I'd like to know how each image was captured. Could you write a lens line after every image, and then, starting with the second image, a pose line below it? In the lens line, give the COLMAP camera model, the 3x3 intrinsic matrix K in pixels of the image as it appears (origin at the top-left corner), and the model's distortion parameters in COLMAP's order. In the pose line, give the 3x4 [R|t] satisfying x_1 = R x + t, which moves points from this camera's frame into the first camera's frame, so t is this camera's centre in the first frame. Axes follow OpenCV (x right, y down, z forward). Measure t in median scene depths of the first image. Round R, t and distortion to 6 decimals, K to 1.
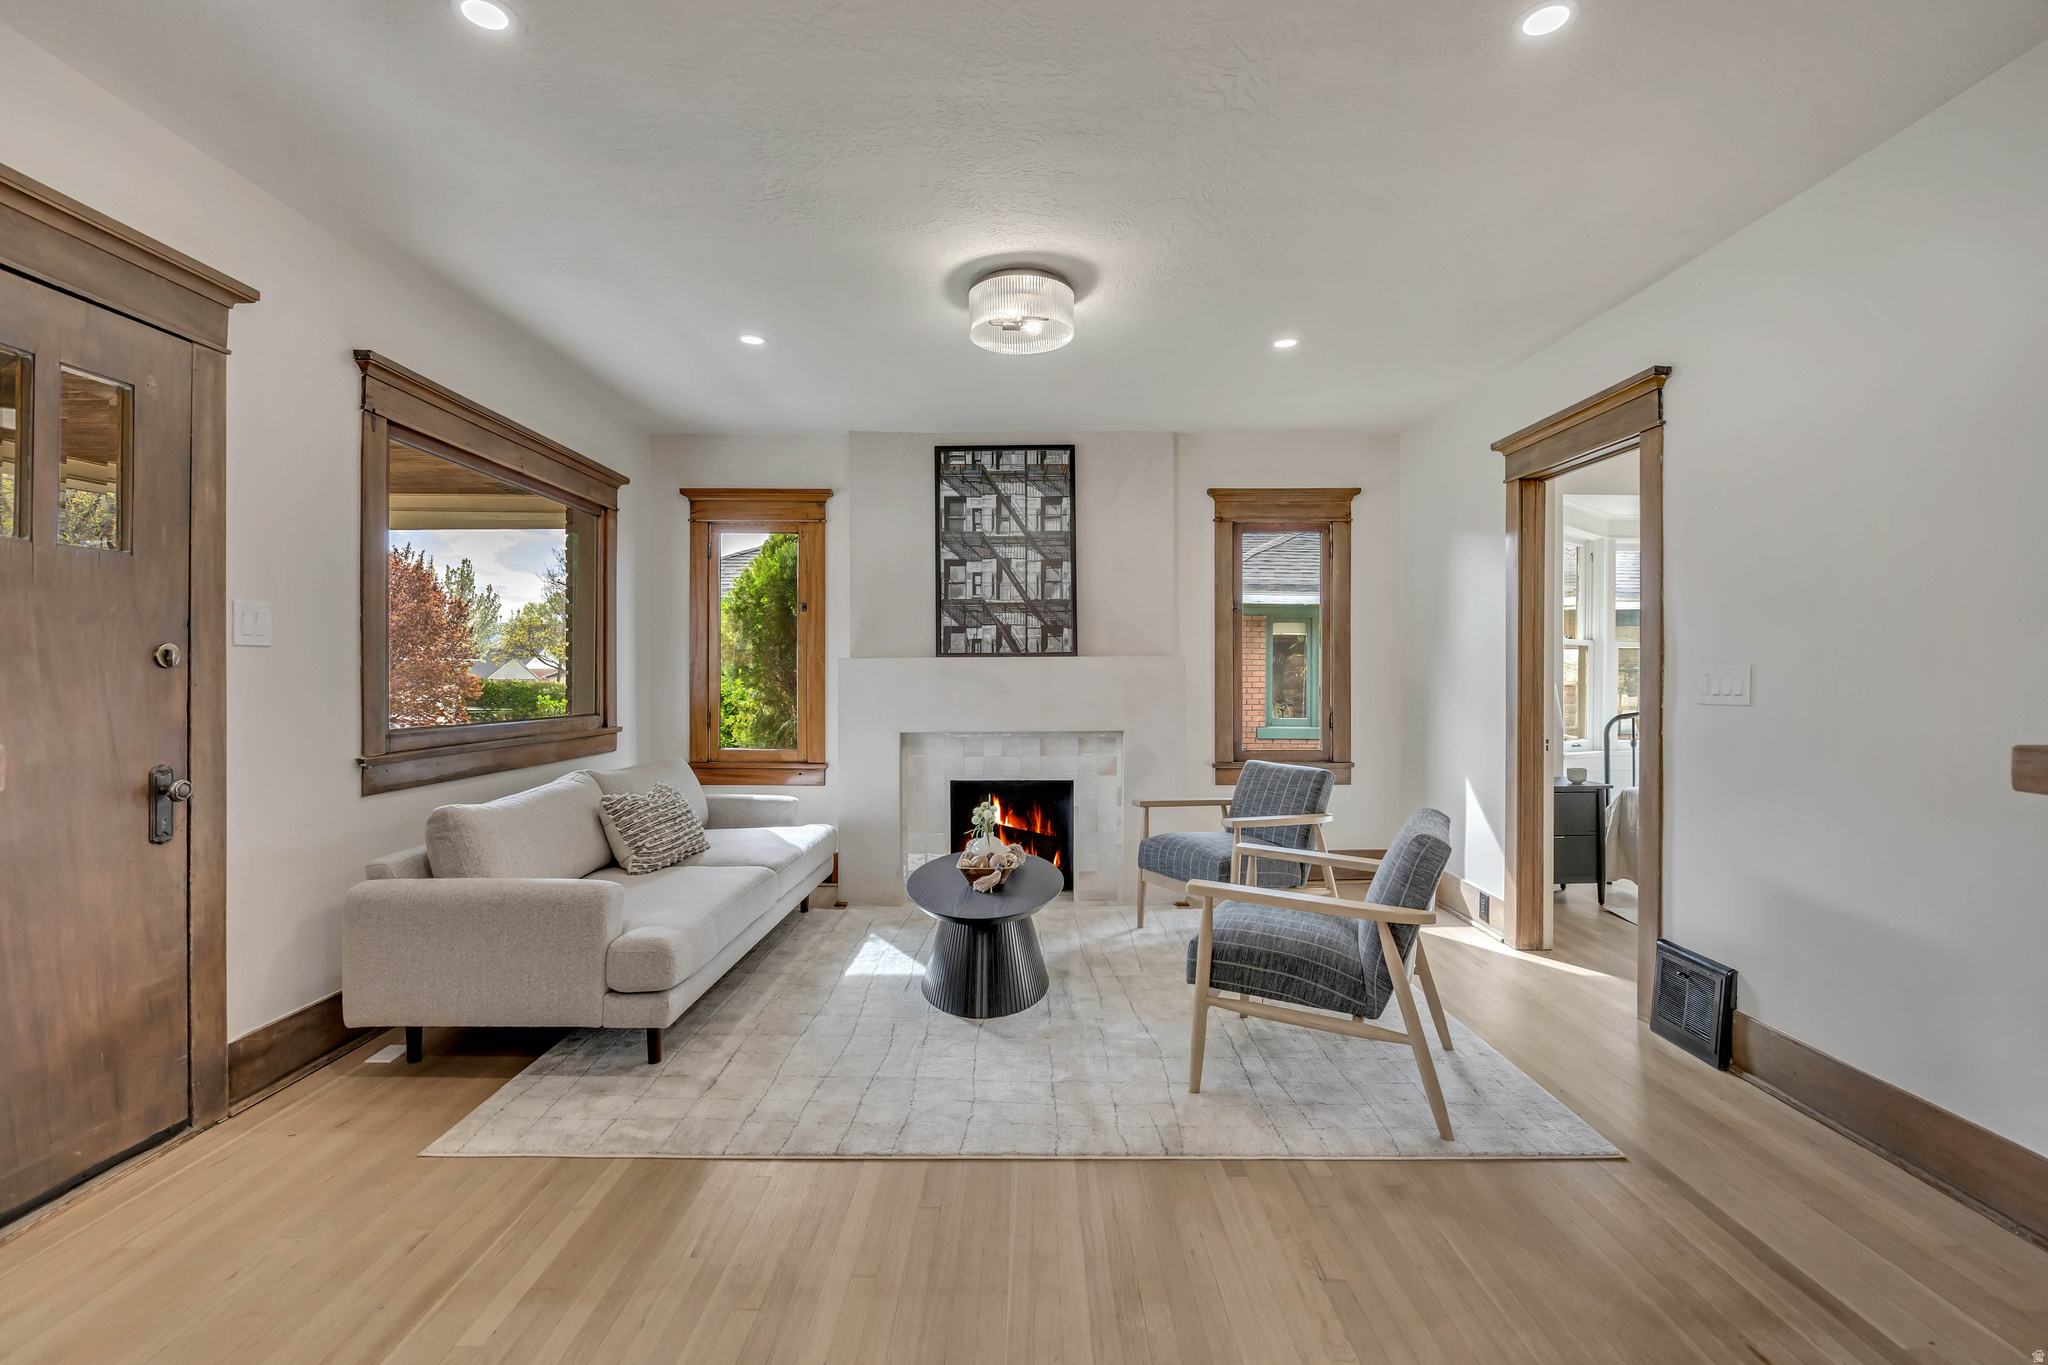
lens RADIAL K [[917.6, 0, 1017.8], [0, 917.6, 672.3], [0, 0, 1]] dist [-0.013371, -0.000079]
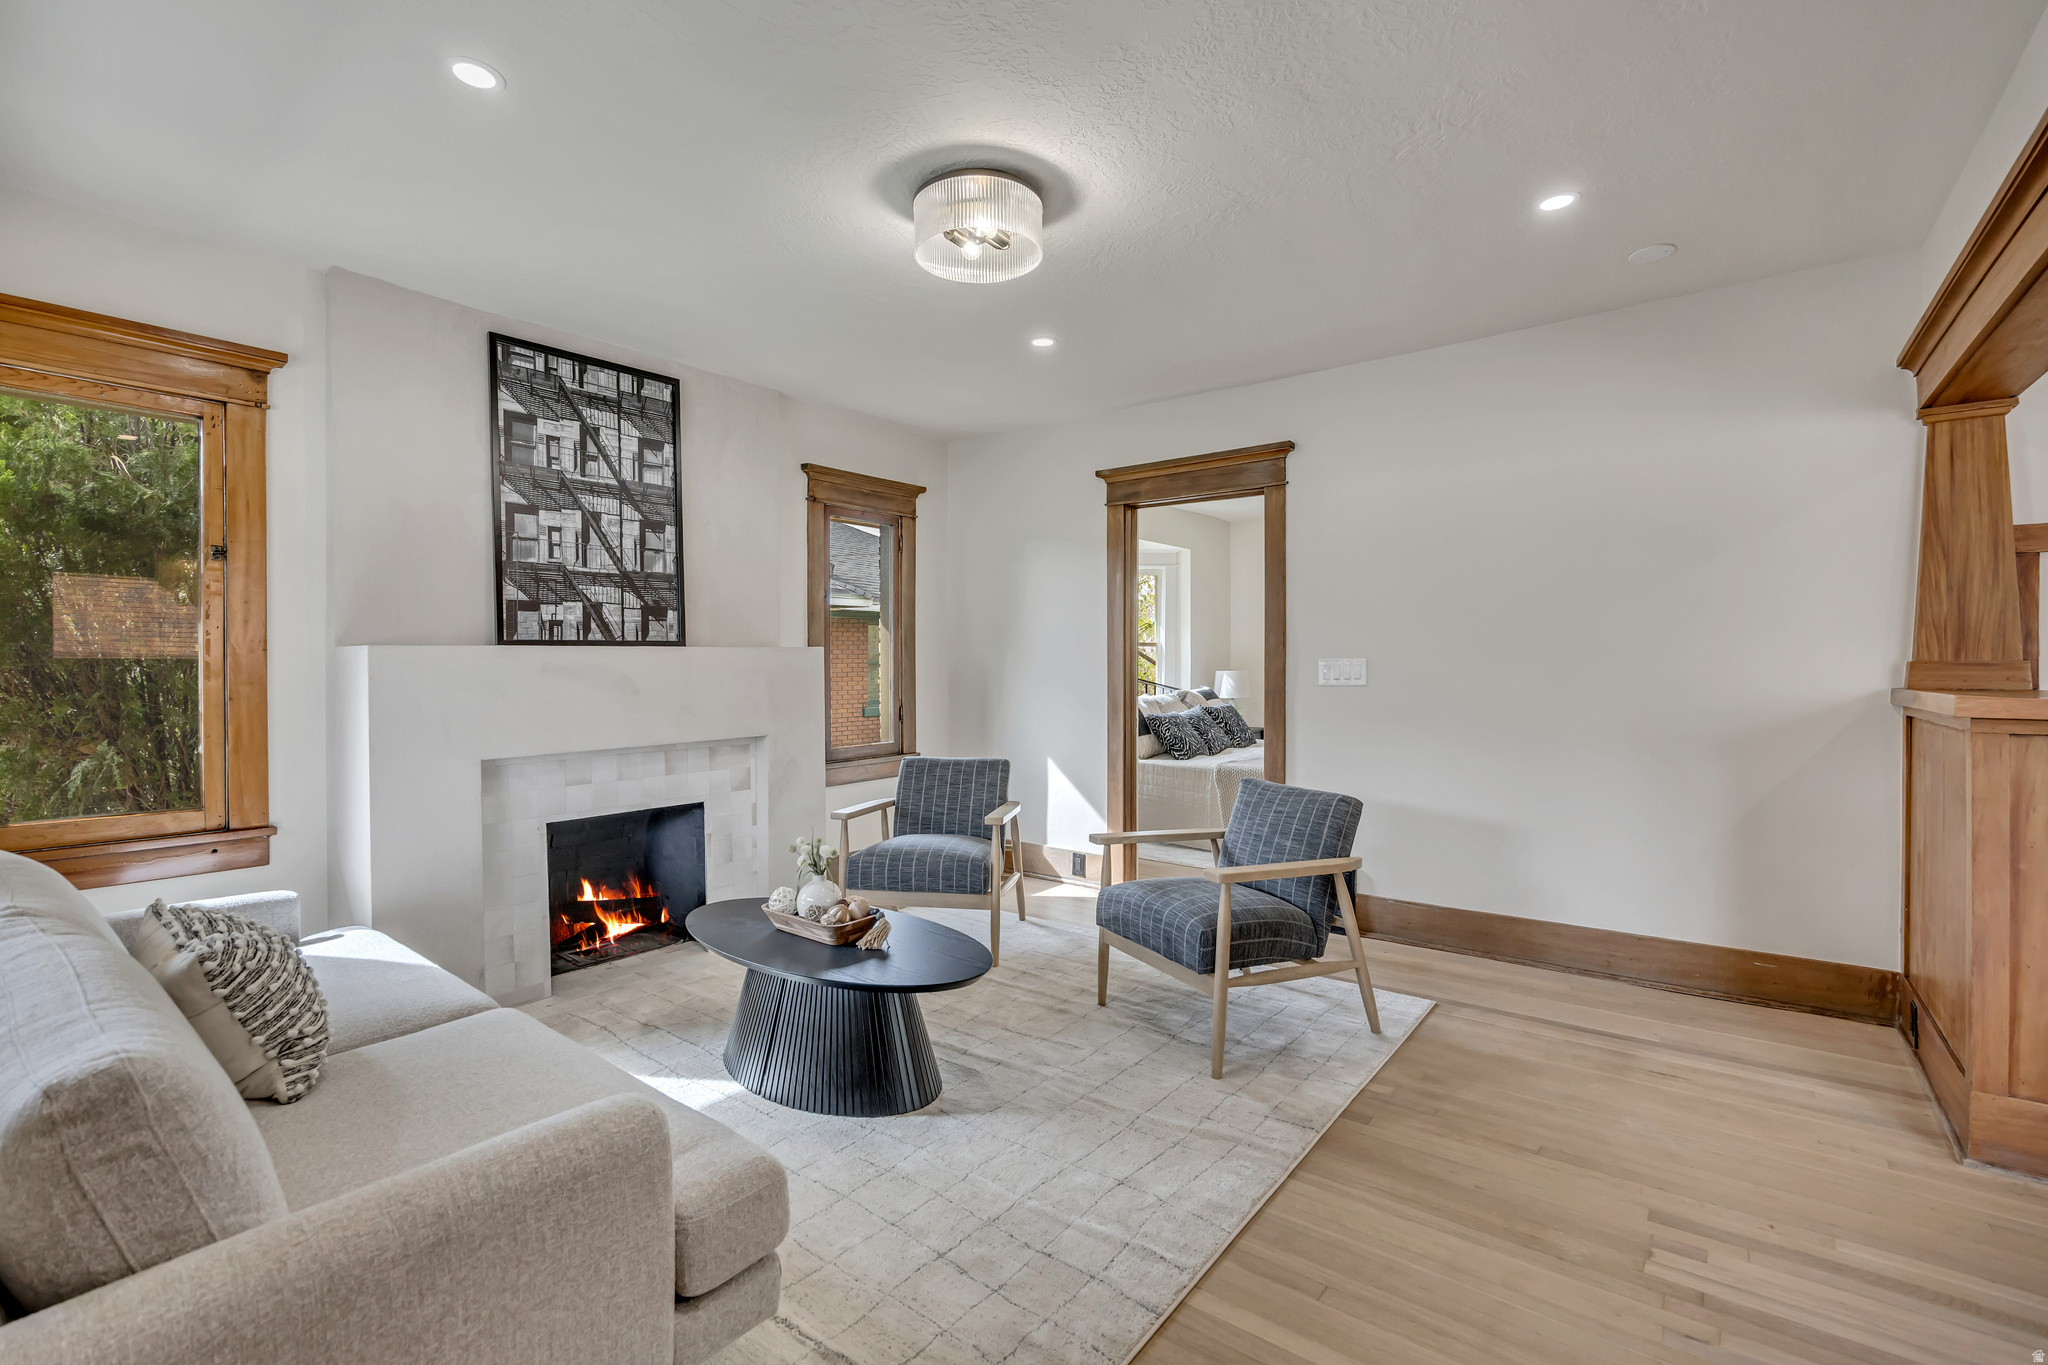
lens RADIAL K [[906.3, 0, 1031.2], [0, 906.3, 669.6], [0, 0, 1]] dist [-0.016099, -0.001006]
pose [[0.611814, -0.008413, 0.790957, -0.371303], [0.004233, 0.999964, 0.007362, -0.001855], [-0.790990, -0.001156, 0.611828, 0.281472]]
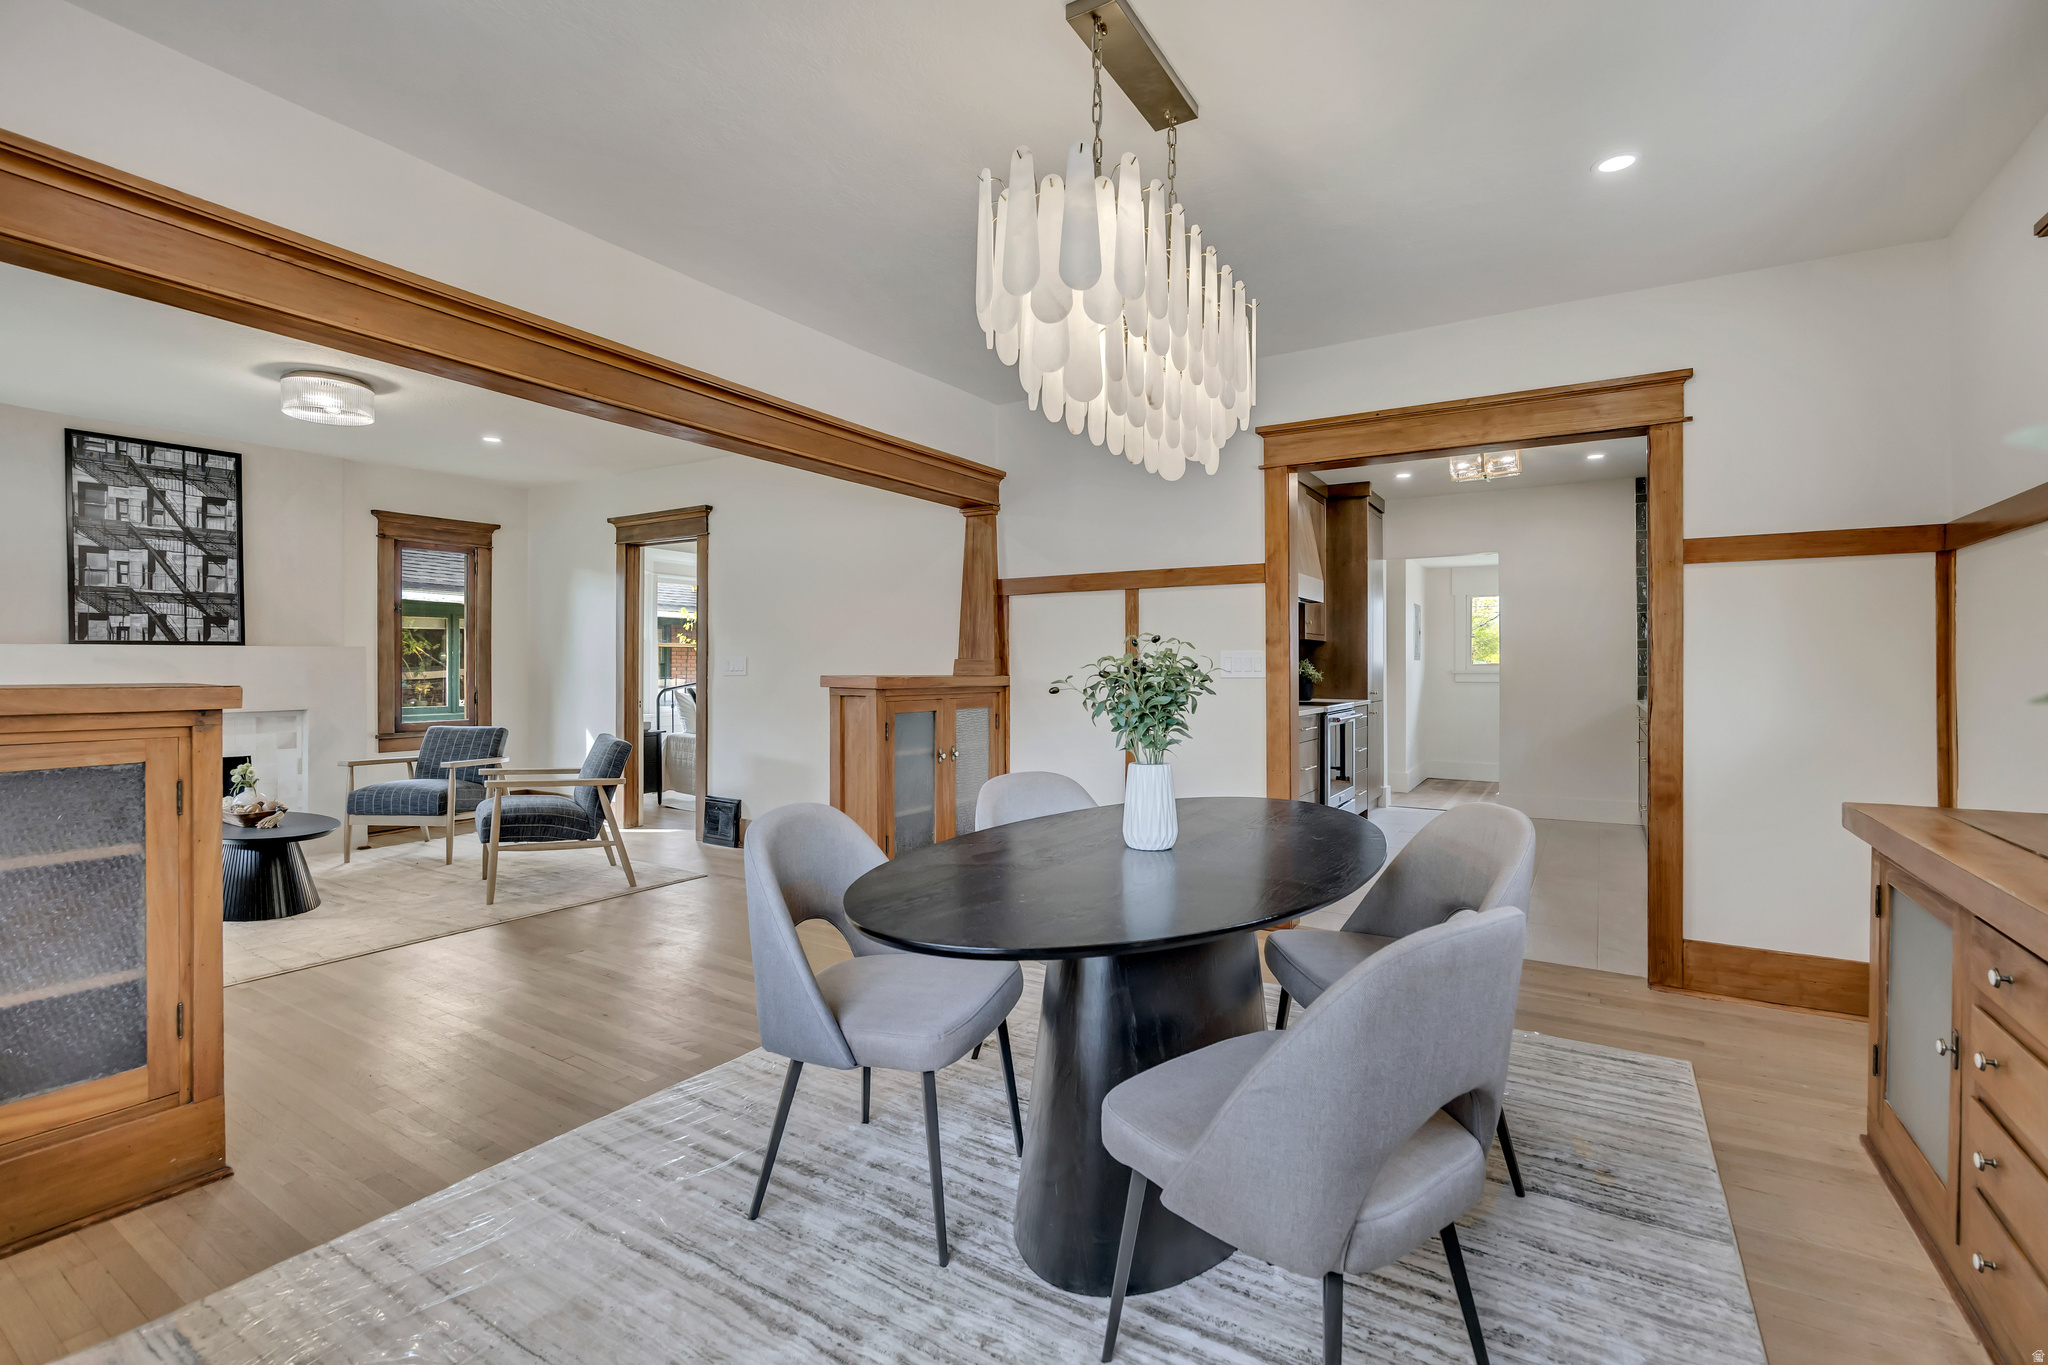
lens RADIAL K [[906.3, 0, 1031.2], [0, 906.3, 669.6], [0, 0, 1]] dist [-0.016099, -0.001006]
pose [[0.520258, -0.004392, 0.853998, -0.363473], [0.000588, 0.999988, 0.004785, 0.007041], [-0.854009, -0.001987, 0.520254, -0.373658]]
